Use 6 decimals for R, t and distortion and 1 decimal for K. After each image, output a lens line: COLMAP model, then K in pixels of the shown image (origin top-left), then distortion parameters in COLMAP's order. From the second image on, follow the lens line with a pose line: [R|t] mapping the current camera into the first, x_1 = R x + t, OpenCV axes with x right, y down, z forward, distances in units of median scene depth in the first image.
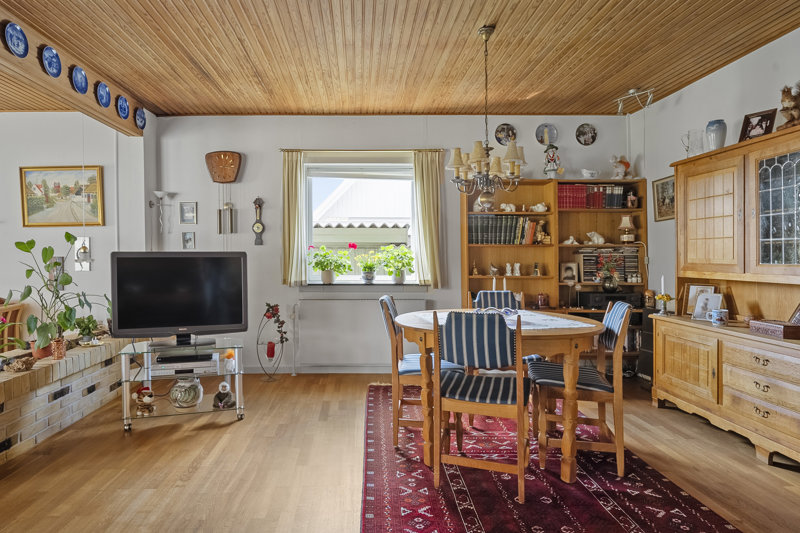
lens RADIAL K [[456.4, 0, 352.2], [0, 456.4, 260.3], [0, 0, 1]] dist [-0.002156, -0.000712]
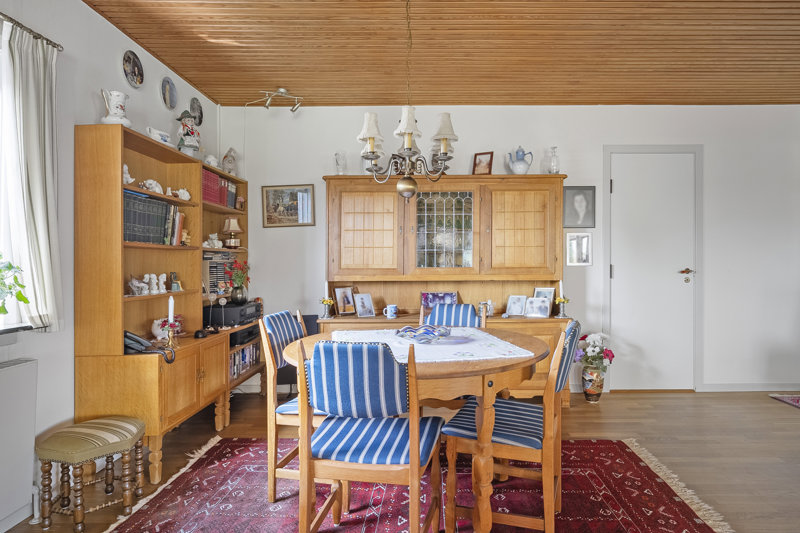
lens RADIAL K [[455.5, 0, 412.5], [0, 455.5, 259.1], [0, 0, 1]] dist [-0.025121, -0.000928]
pose [[-0.009424, 0.007395, 0.999928, -0.300721], [0.012985, 0.999889, -0.007273, -0.004946], [-0.999871, 0.012915, -0.009519, 0.654298]]
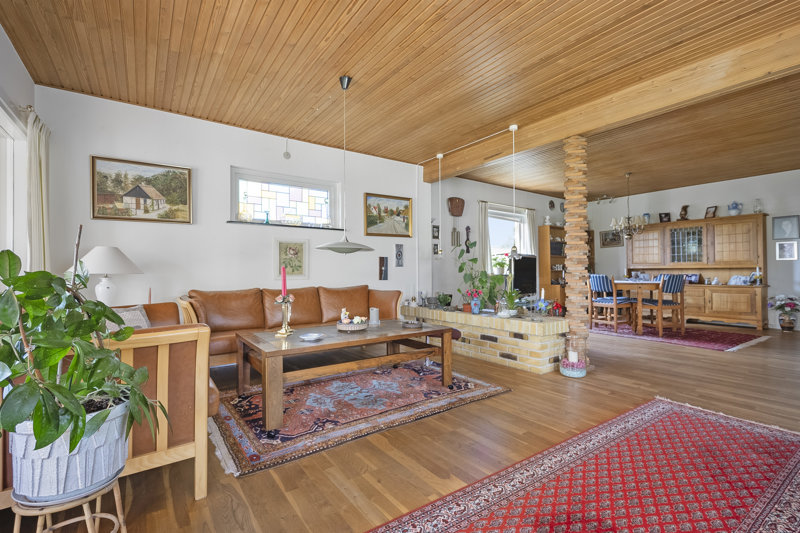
lens RADIAL K [[356.7, 0, 380.9], [0, 356.7, 266.0], [0, 0, 1]] dist [0.000214, 0.000064]
pose [[0.824276, 0.007845, 0.566134, -1.352721], [0.006960, 0.999688, -0.023986, 0.049653], [-0.566145, 0.023711, 0.823964, 0.072979]]
